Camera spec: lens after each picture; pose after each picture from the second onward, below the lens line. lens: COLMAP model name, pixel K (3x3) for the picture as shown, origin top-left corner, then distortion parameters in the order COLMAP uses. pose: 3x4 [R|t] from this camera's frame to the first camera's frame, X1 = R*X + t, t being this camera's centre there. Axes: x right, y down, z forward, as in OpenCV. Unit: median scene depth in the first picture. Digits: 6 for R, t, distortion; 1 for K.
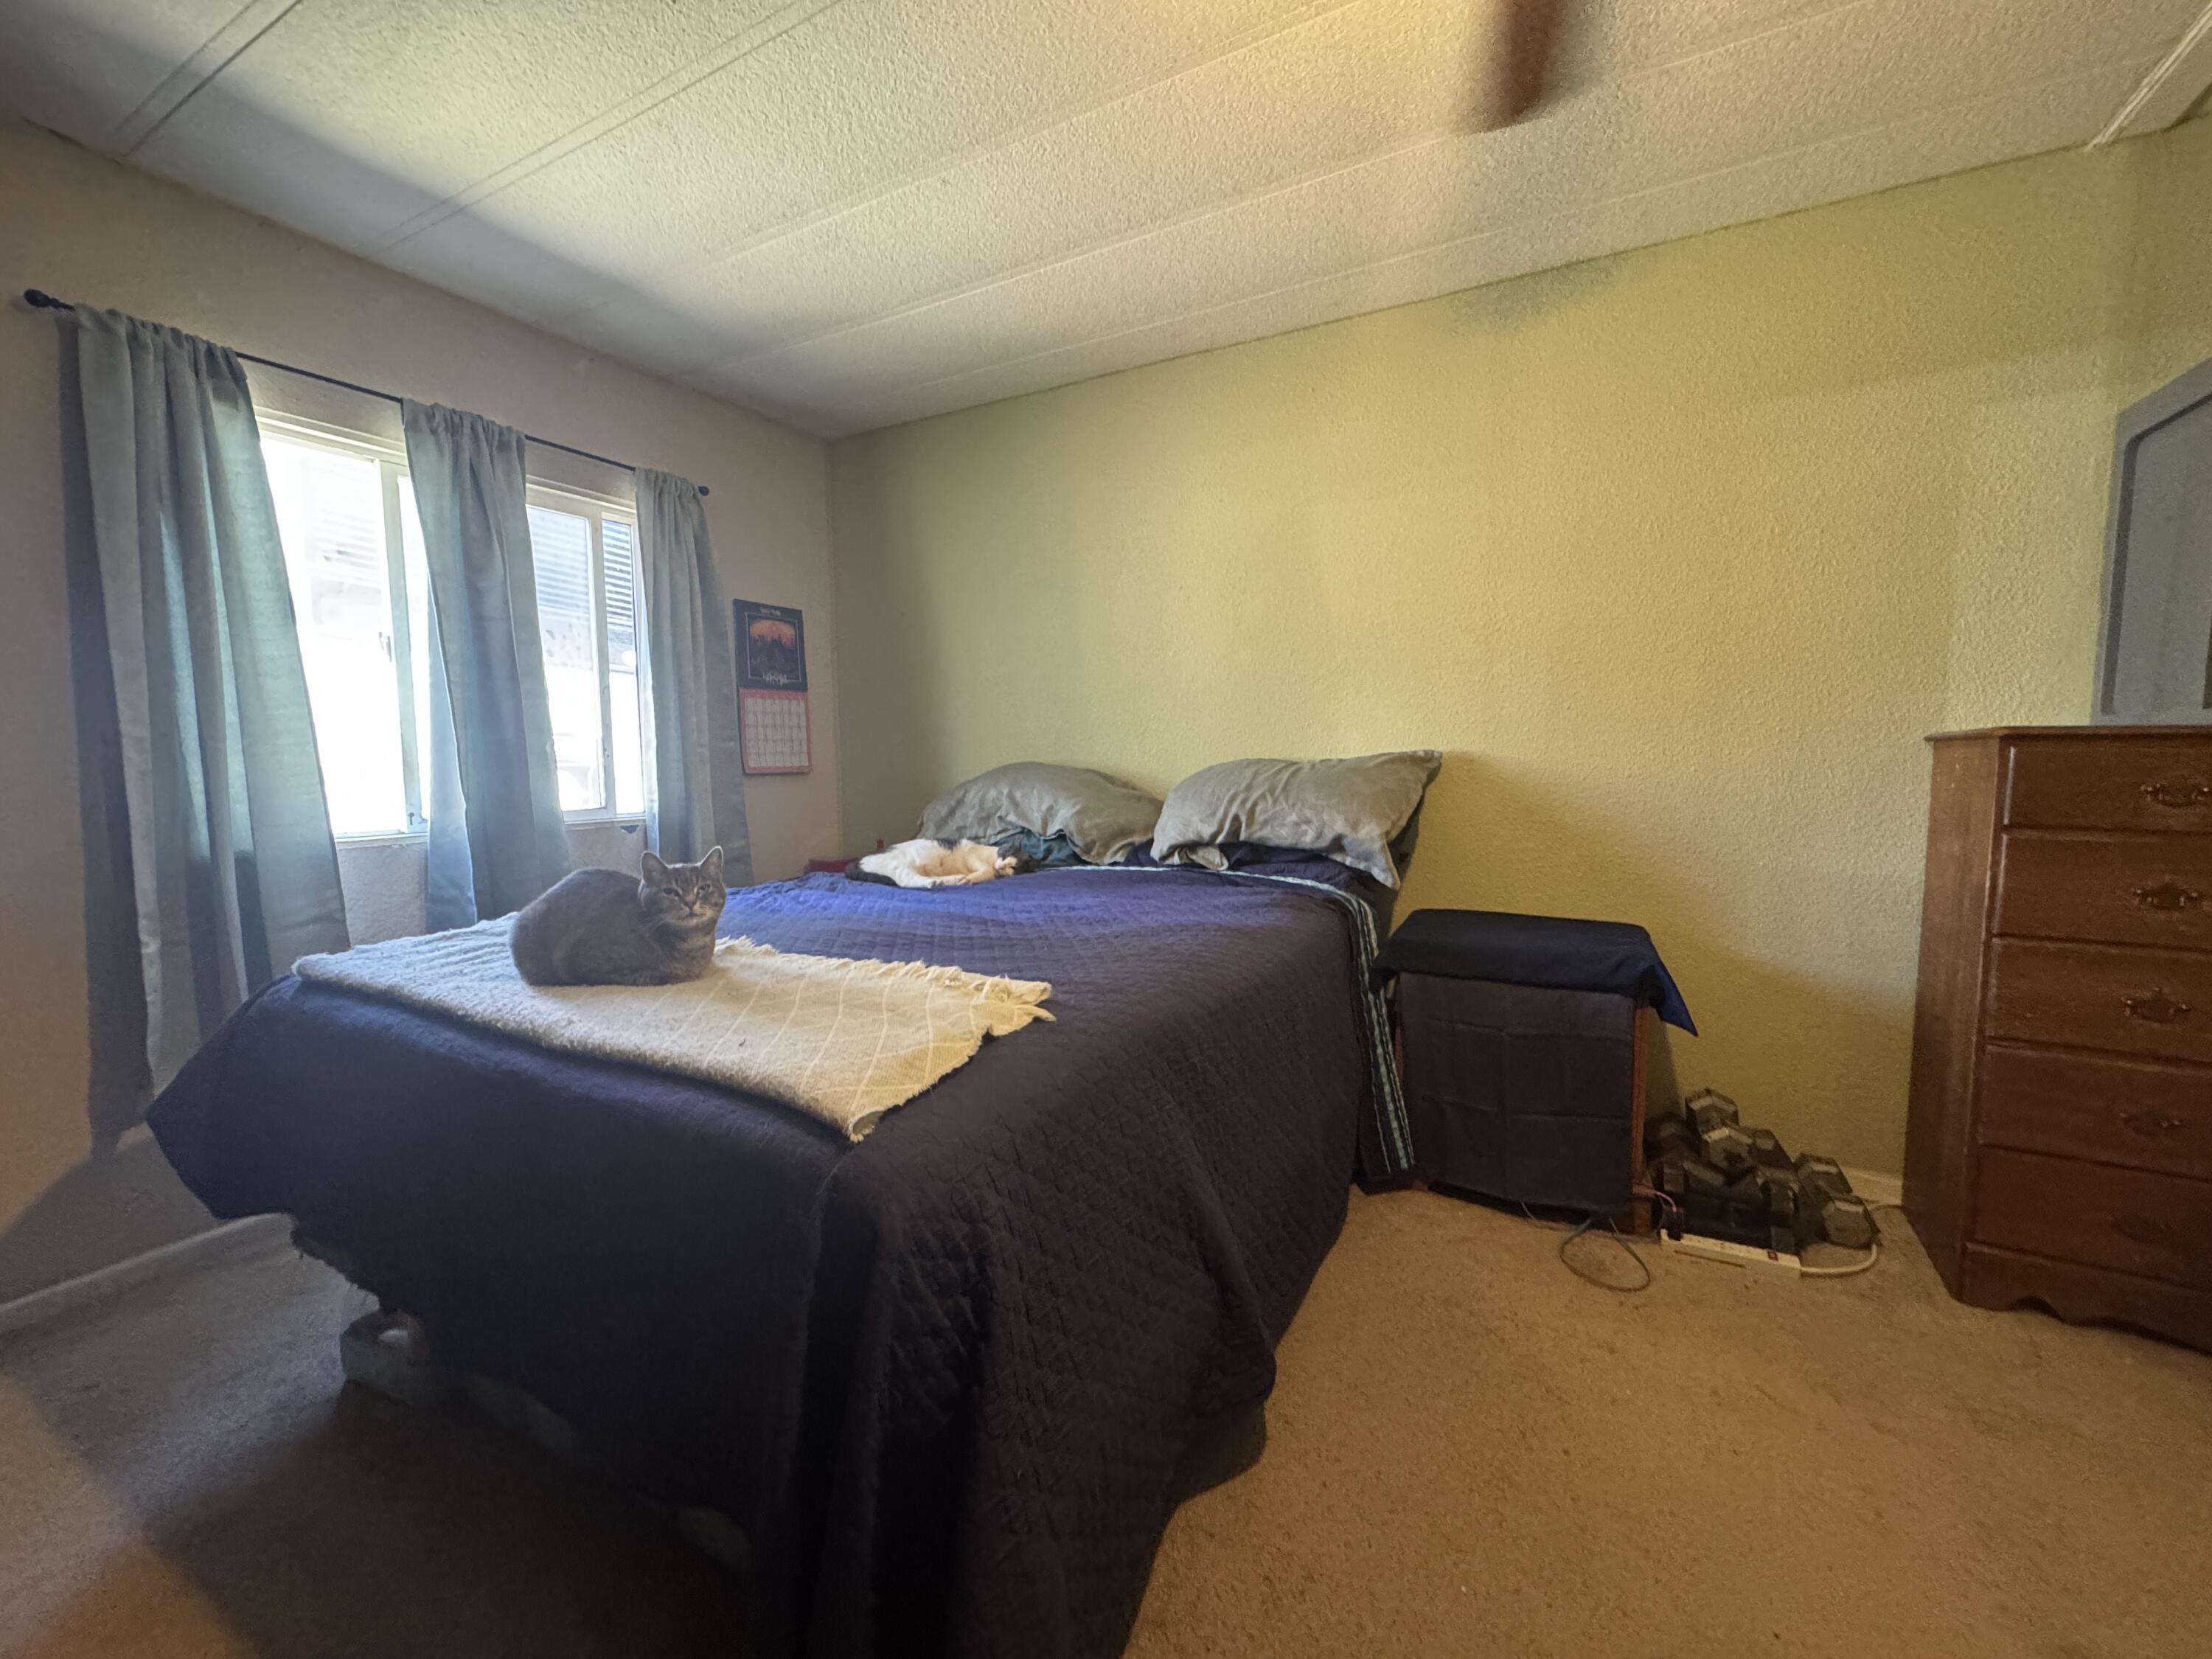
lens RADIAL K [[882.5, 0, 1102.0], [0, 882.5, 828.3], [0, 0, 1]] dist [-0.002537, 0.000238]
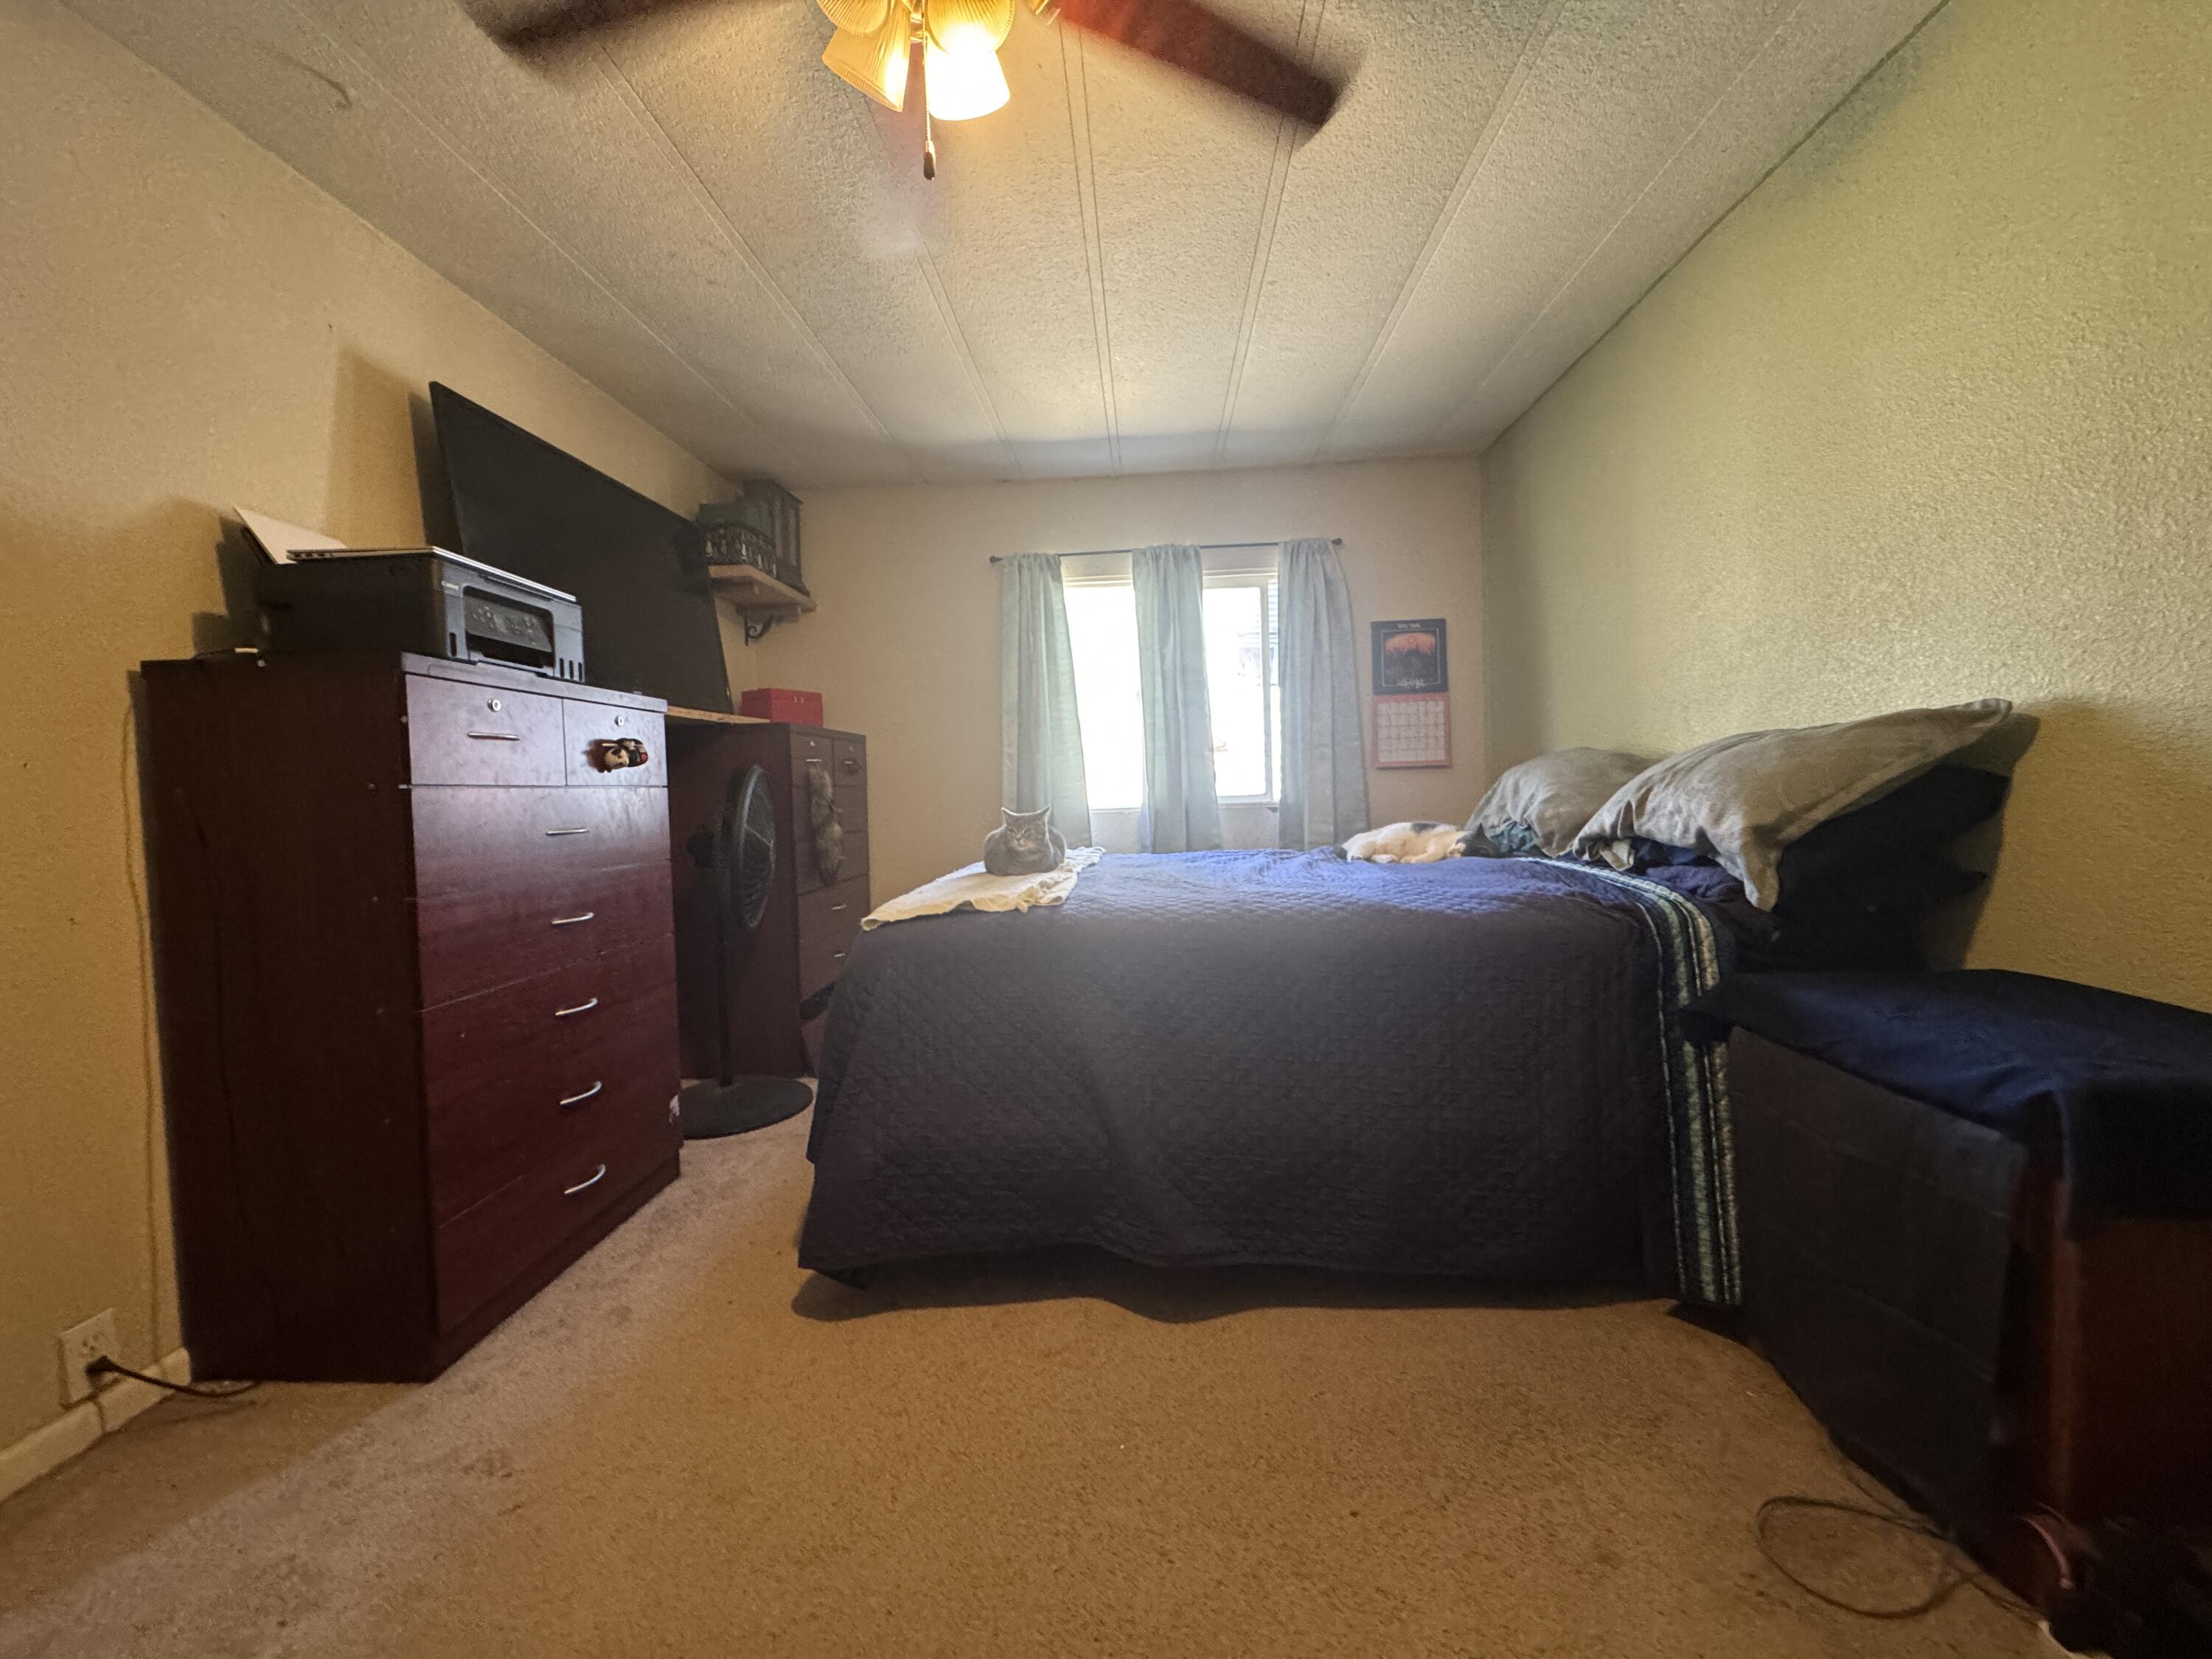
lens RADIAL K [[882.5, 0, 1102.0], [0, 882.5, 828.3], [0, 0, 1]] dist [-0.002537, 0.000238]
pose [[0.427219, 0.040287, -0.903250, 0.786908], [-0.047377, 0.998632, 0.022132, 0.015860], [0.902906, 0.033338, 0.428543, 0.253164]]
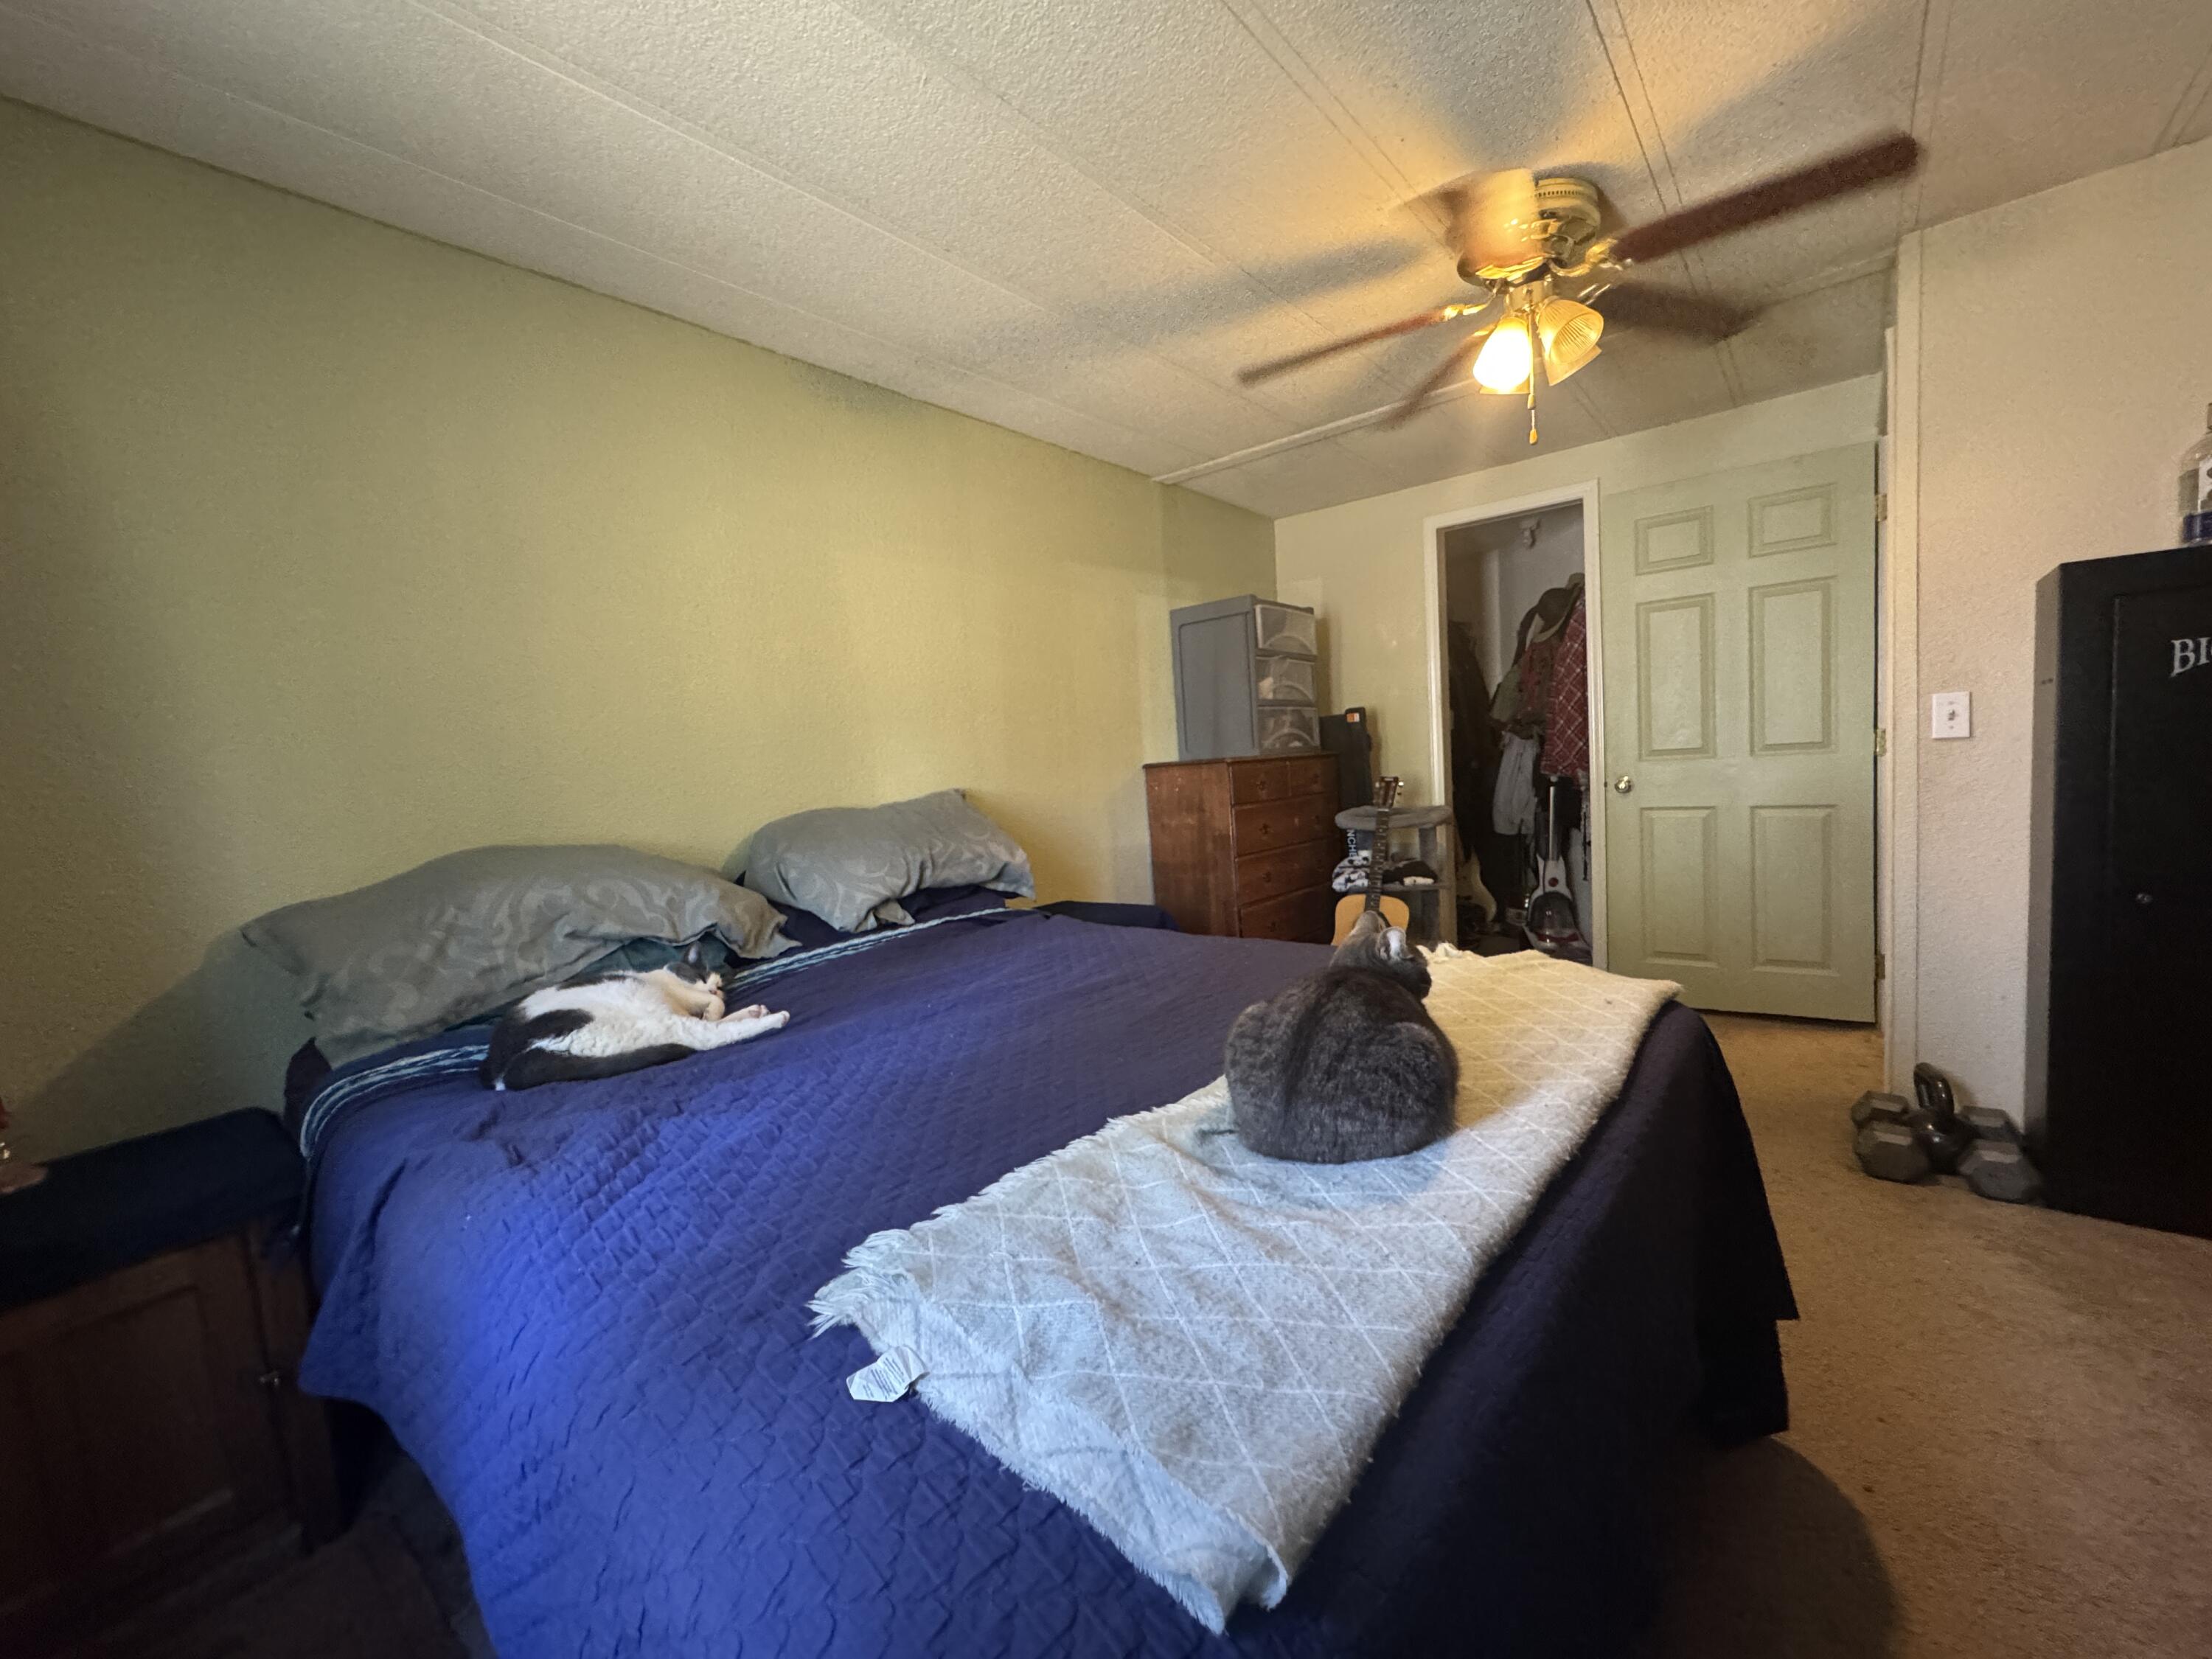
lens RADIAL K [[882.5, 0, 1102.0], [0, 882.5, 828.3], [0, 0, 1]] dist [-0.002537, 0.000238]
pose [[0.208741, -0.085528, 0.974224, -0.876292], [0.150413, 0.987124, 0.054433, -0.087221], [-0.966335, 0.135174, 0.218917, 0.684084]]
